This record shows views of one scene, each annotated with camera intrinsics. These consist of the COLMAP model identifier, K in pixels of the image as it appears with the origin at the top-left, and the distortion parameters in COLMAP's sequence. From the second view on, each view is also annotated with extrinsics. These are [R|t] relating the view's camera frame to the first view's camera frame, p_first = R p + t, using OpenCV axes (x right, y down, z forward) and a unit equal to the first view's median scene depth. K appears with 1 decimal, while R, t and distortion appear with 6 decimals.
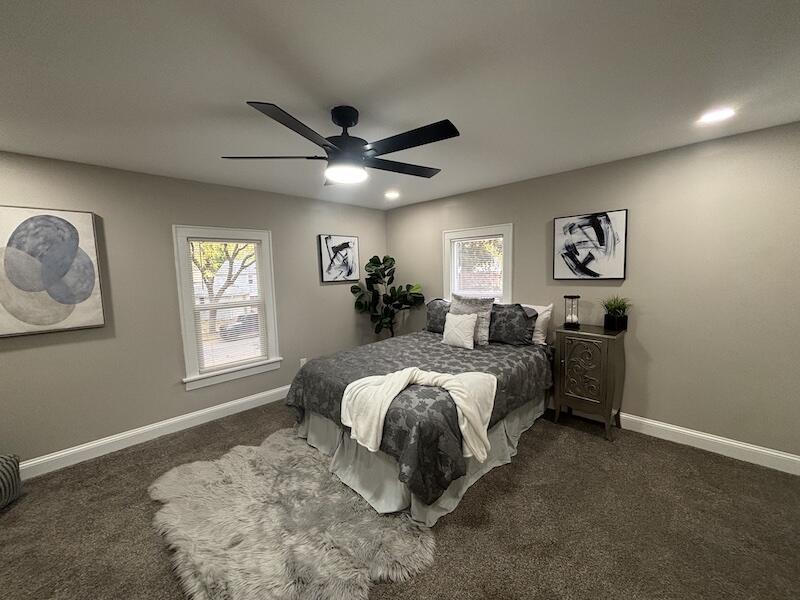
lens RADIAL K [[326.5, 0, 400.8], [0, 326.5, 298.1], [0, 0, 1]] dist [-0.001134, -0.000019]
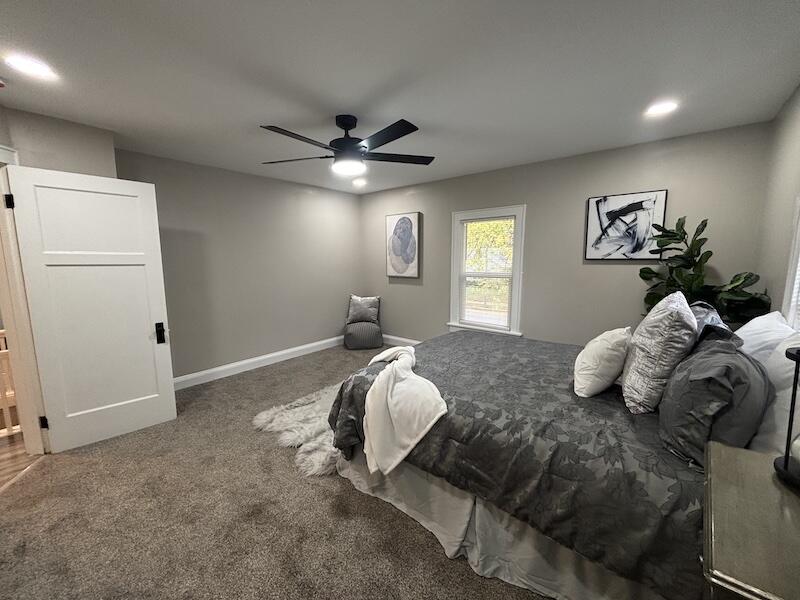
lens RADIAL K [[326.5, 0, 401.4], [0, 326.5, 301.7], [0, 0, 1]] dist [-0.001134, -0.000019]
pose [[0.061610, 0.163662, -0.984591, 0.519987], [-0.081833, 0.983972, 0.158438, -0.037342], [0.994740, 0.070811, 0.074016, 0.504760]]
